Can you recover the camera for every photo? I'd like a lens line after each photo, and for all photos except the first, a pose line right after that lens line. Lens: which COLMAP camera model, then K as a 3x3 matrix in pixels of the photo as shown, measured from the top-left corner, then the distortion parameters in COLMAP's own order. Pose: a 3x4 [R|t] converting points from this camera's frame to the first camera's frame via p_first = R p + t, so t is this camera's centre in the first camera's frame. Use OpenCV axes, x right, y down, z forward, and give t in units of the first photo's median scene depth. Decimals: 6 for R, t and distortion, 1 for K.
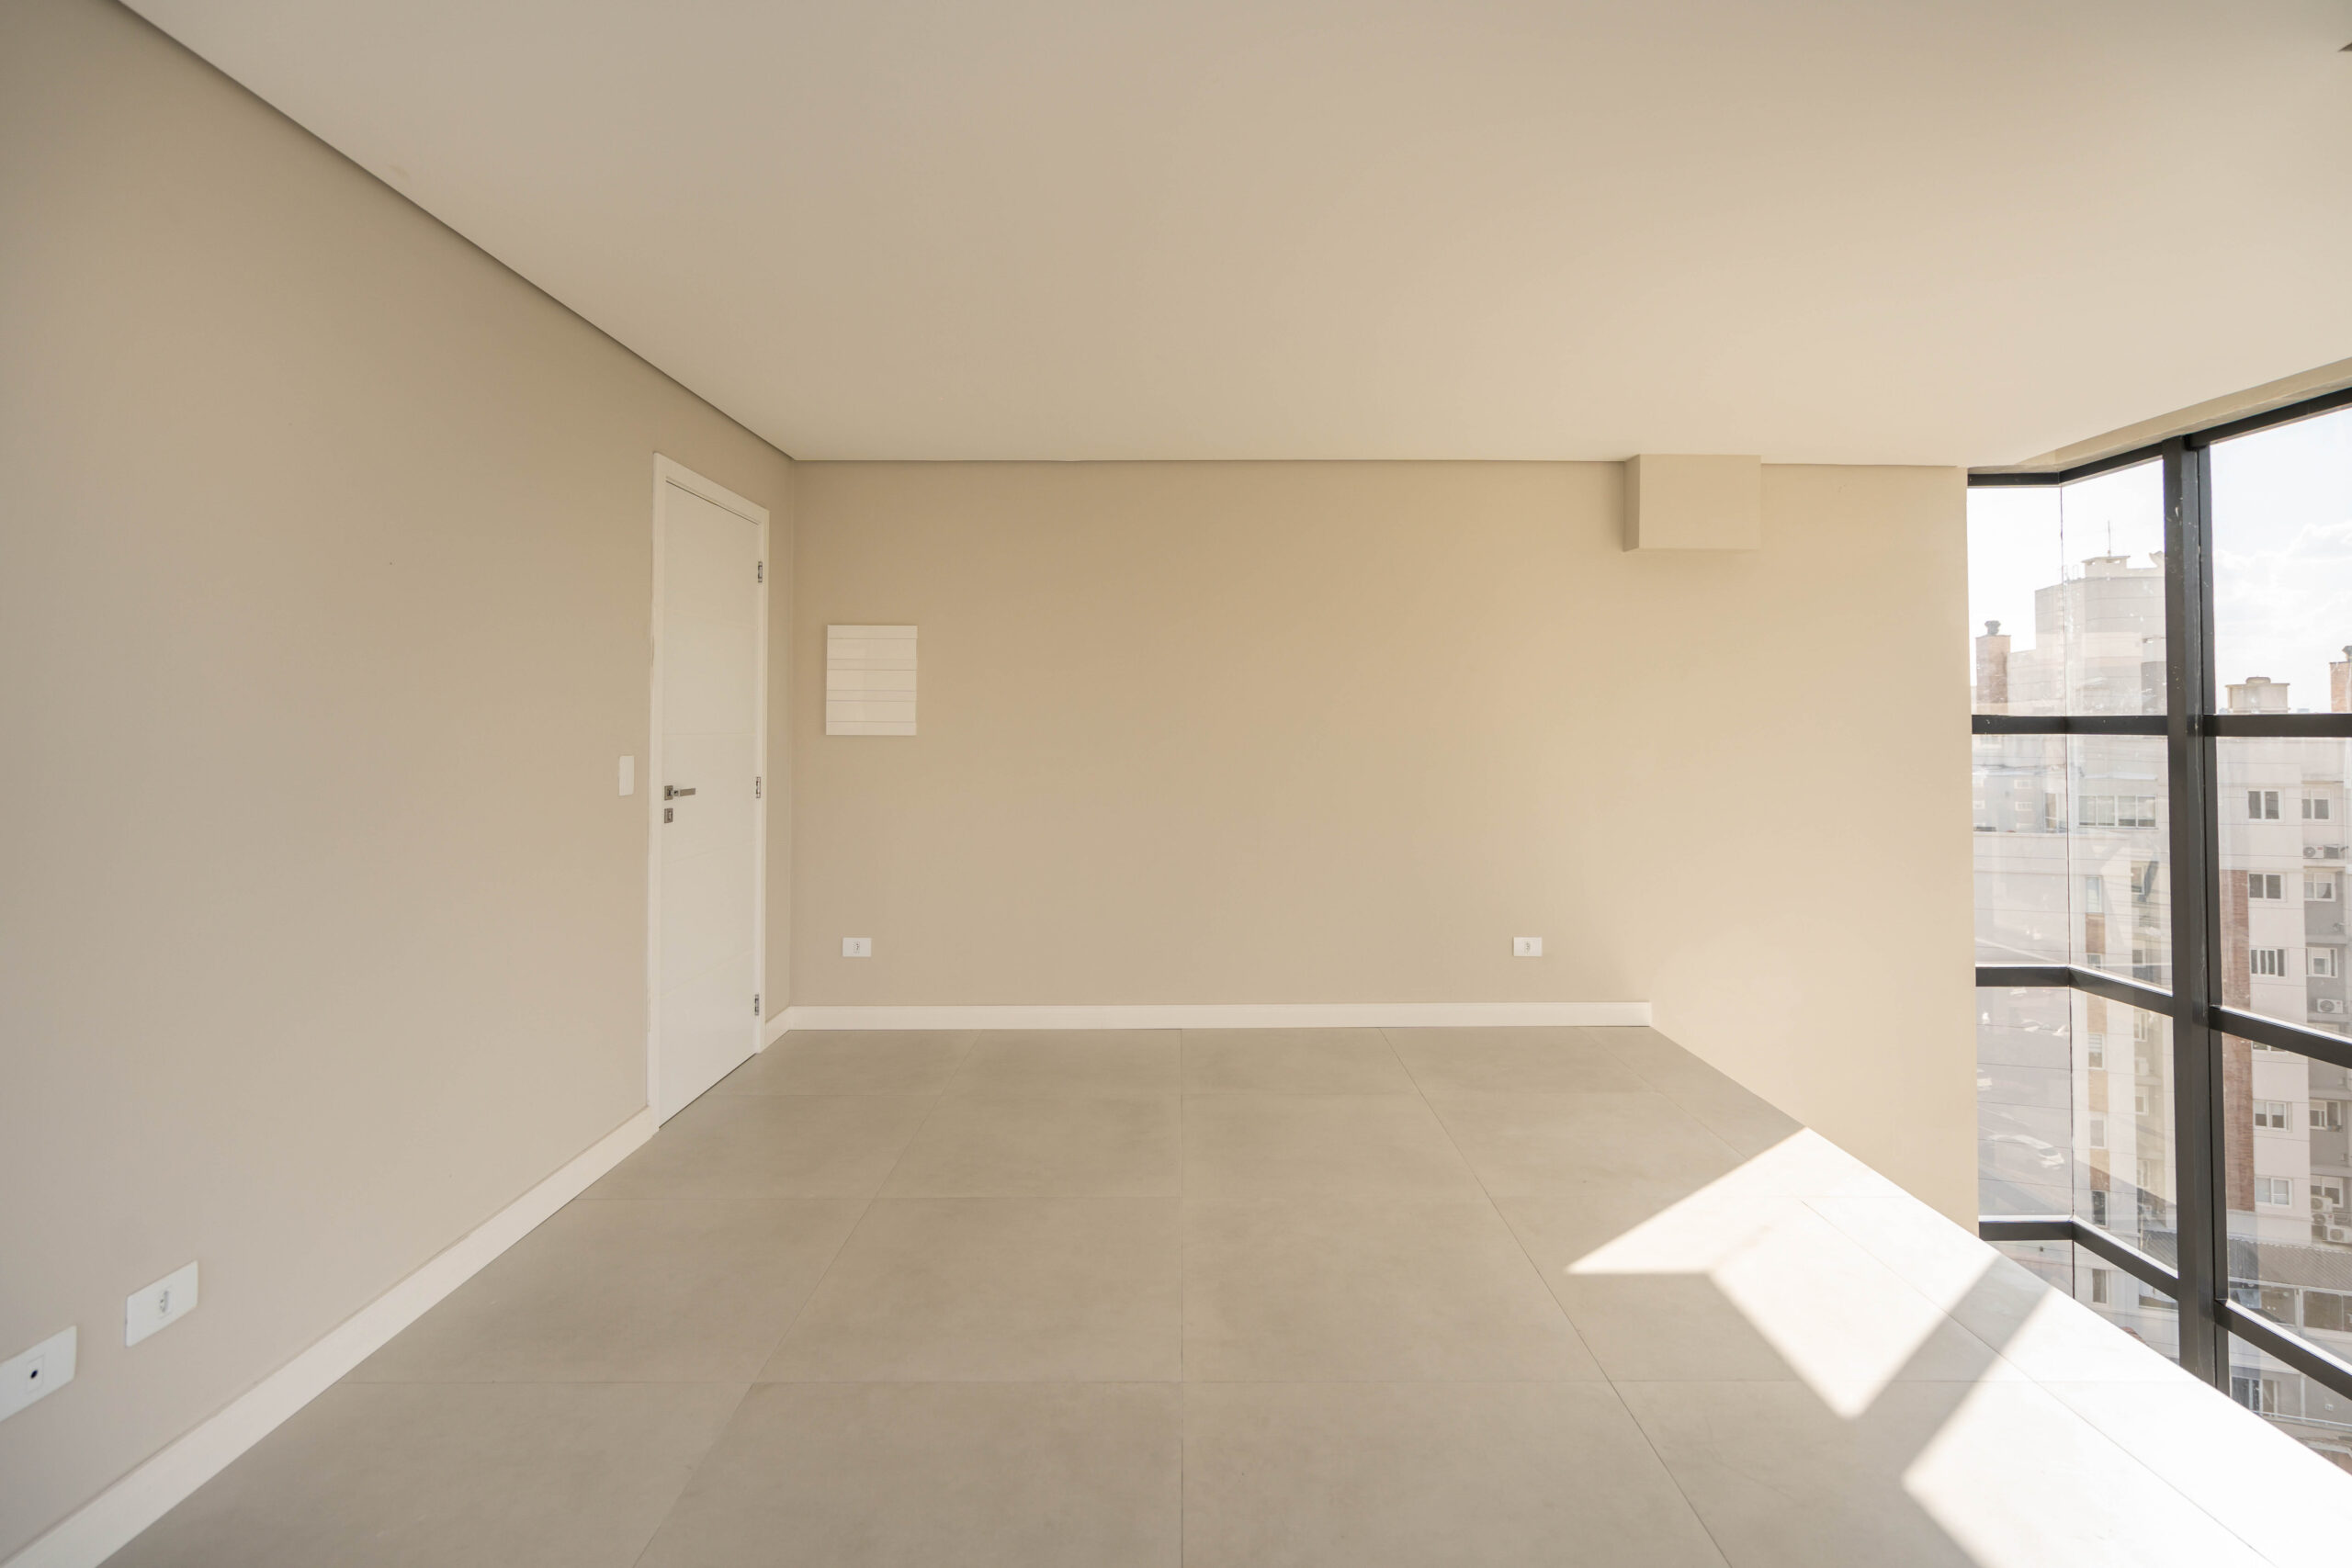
lens RADIAL K [[1072.9, 0, 1177.3], [0, 1072.9, 696.2], [0, 0, 1]] dist [0.000236, 0.000316]
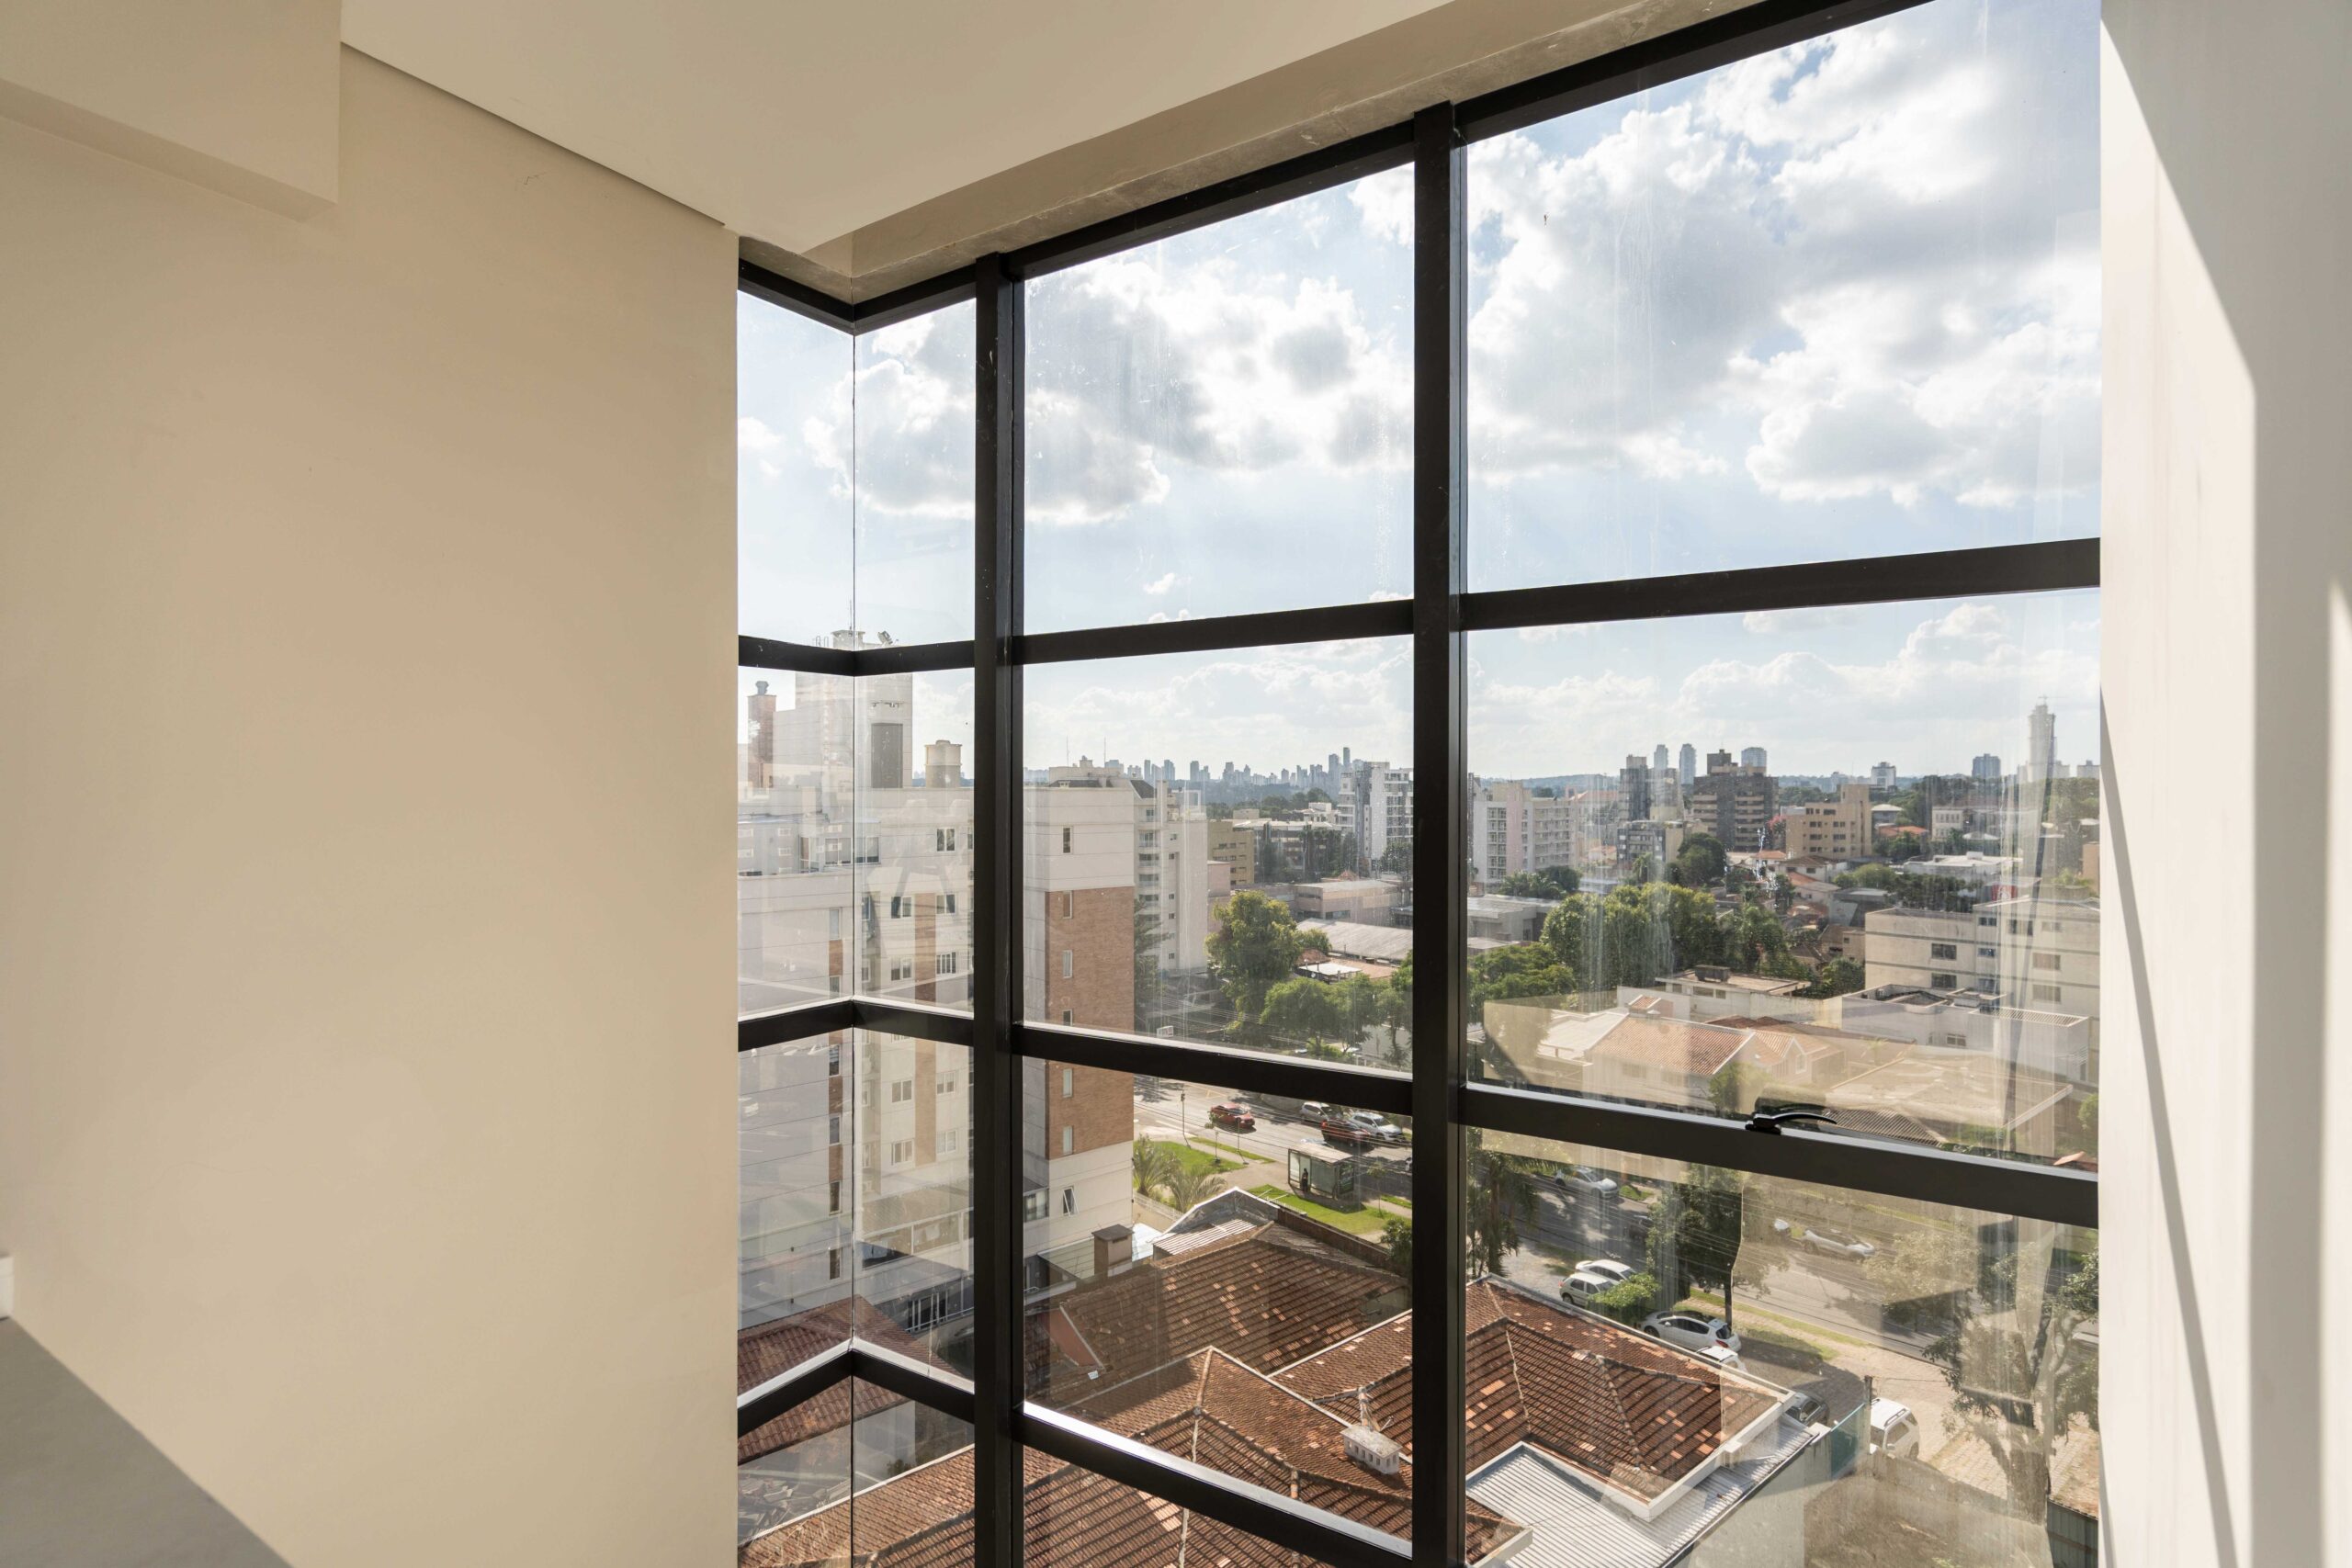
lens RADIAL K [[1133.3, 0, 1169.3], [0, 1133.3, 790.2], [0, 0, 1]] dist [0.005981, 0.000923]
pose [[0.556937, -0.004369, 0.830543, 0.335042], [-0.021333, 0.999581, 0.019564, 0.098480], [-0.830281, -0.028614, 0.556610, 0.435500]]
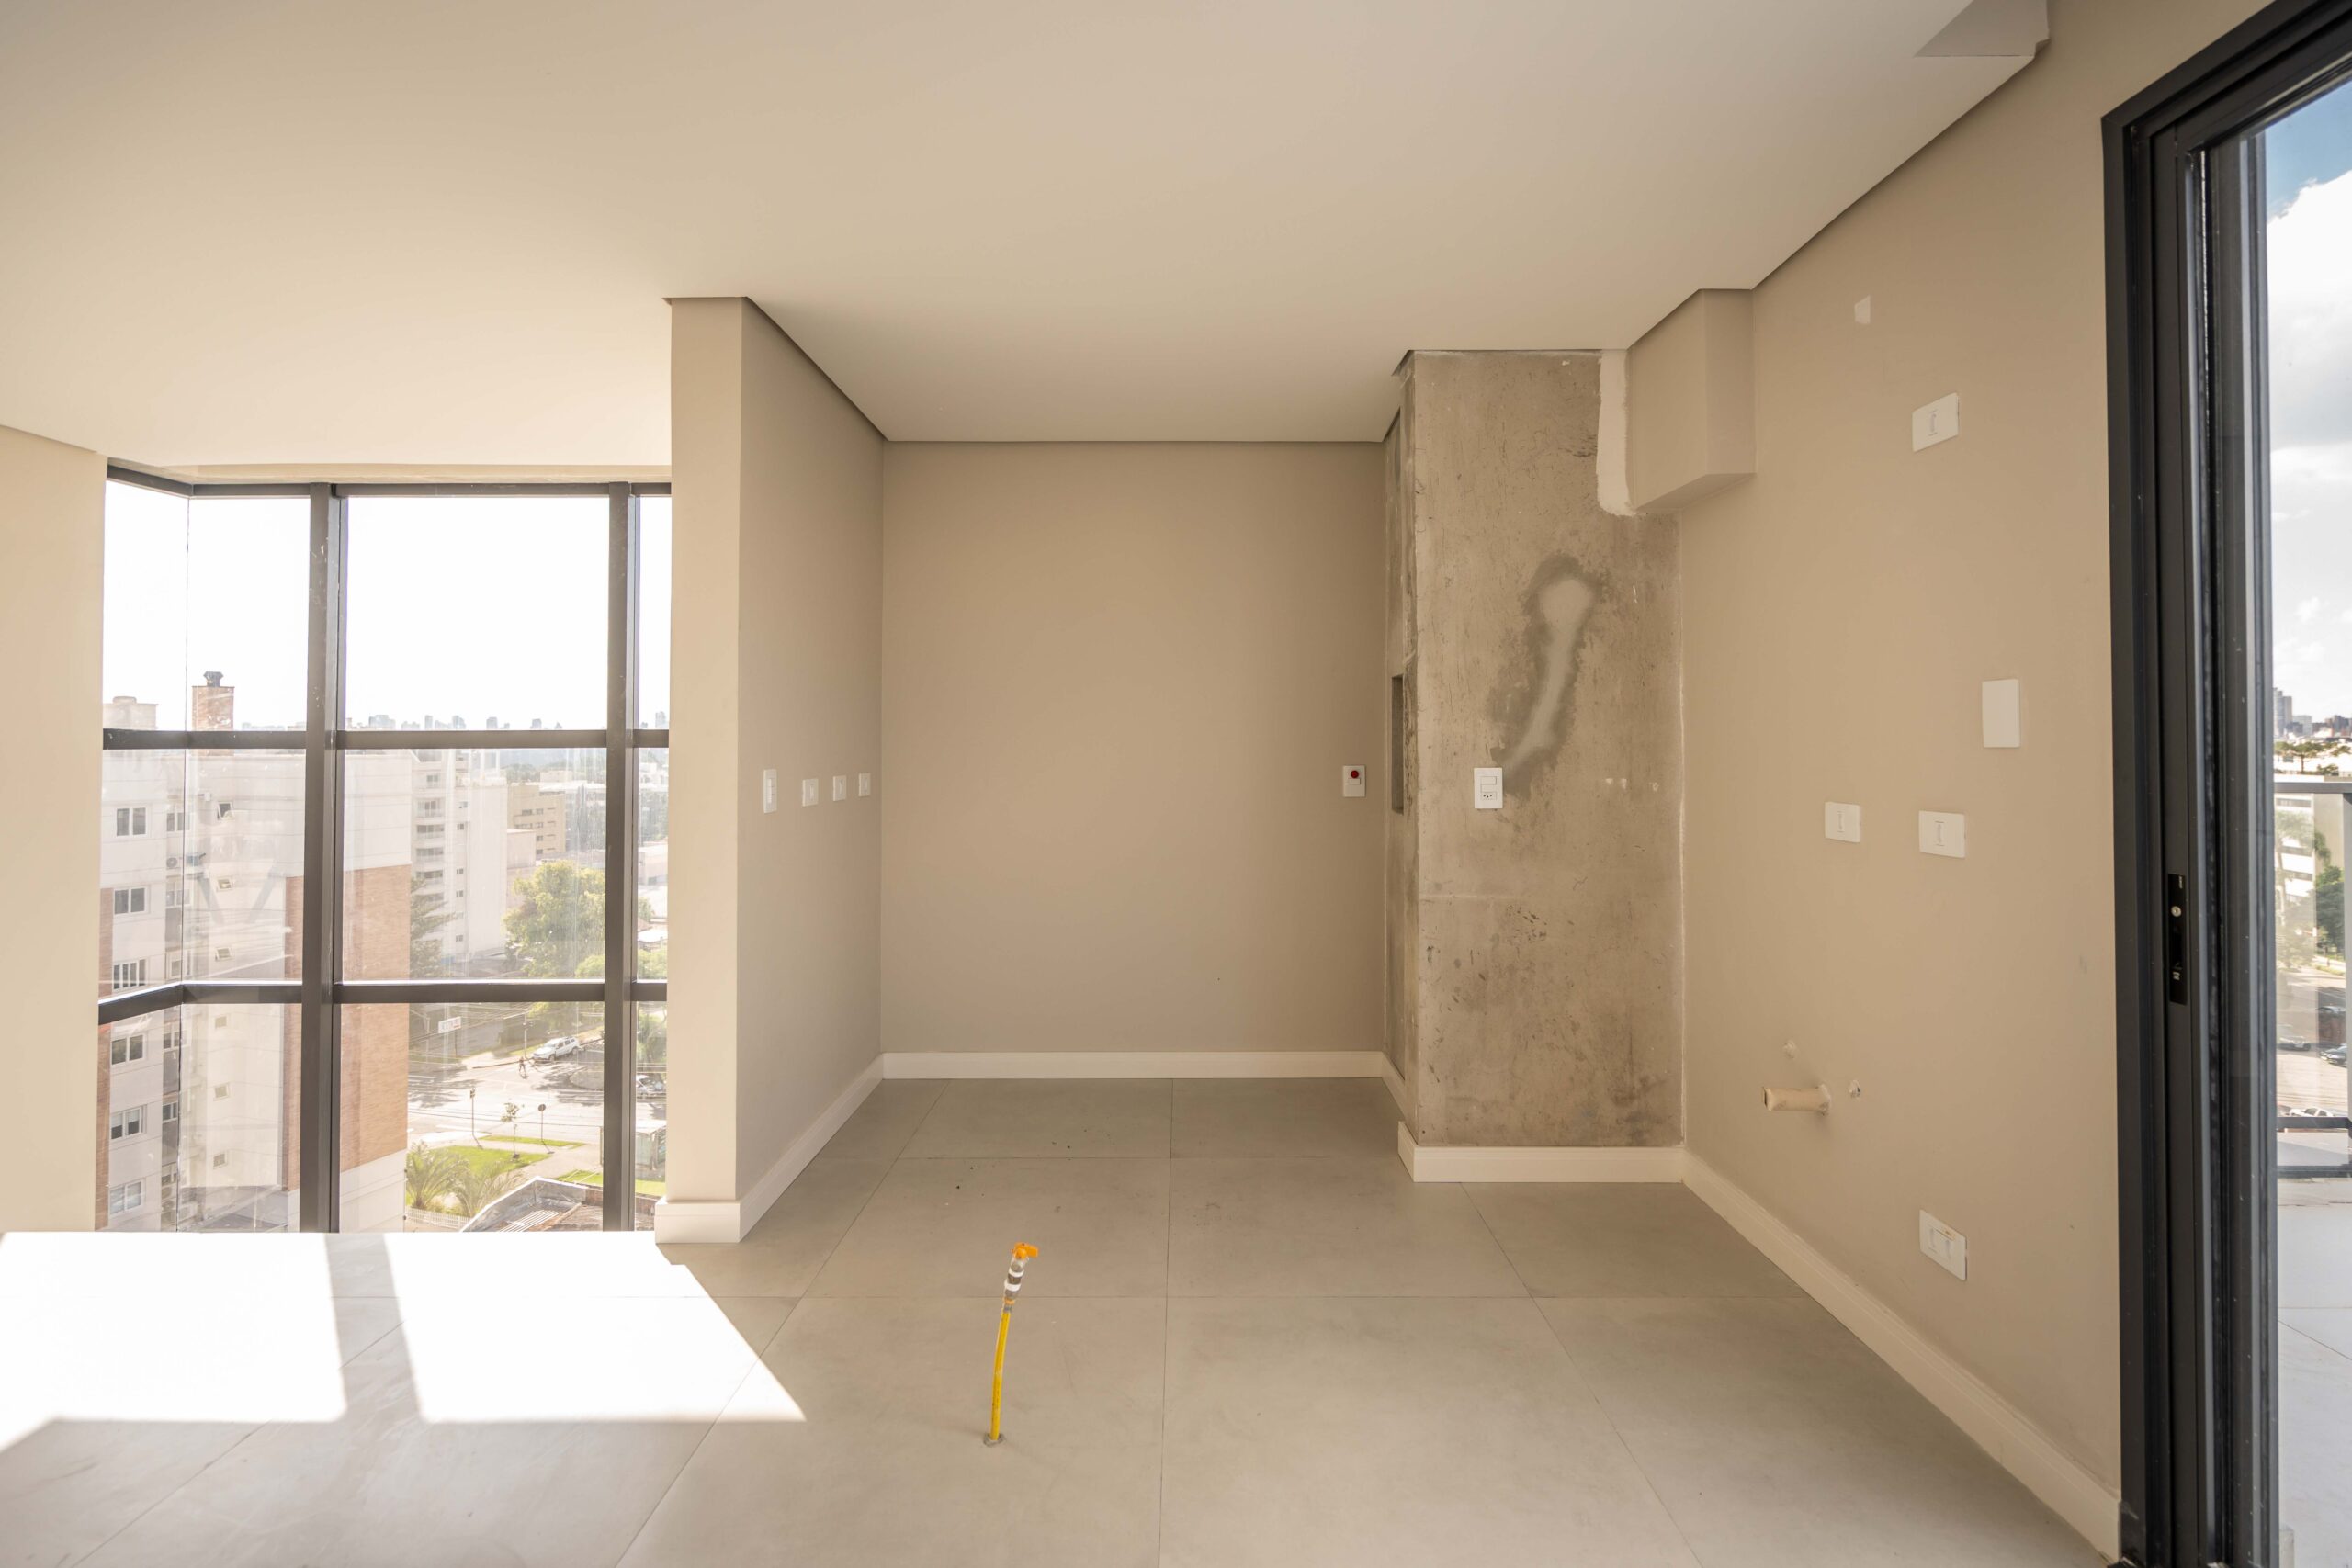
lens RADIAL K [[1084.1, 0, 1169.7], [0, 1084.1, 718.3], [0, 0, 1]] dist [-0.004933, 0.000067]
pose [[0.009215, 0.021735, 0.999721, -0.181996], [-0.025210, 0.999451, -0.021497, 0.006552], [-0.999640, -0.025005, 0.009758, 0.097418]]
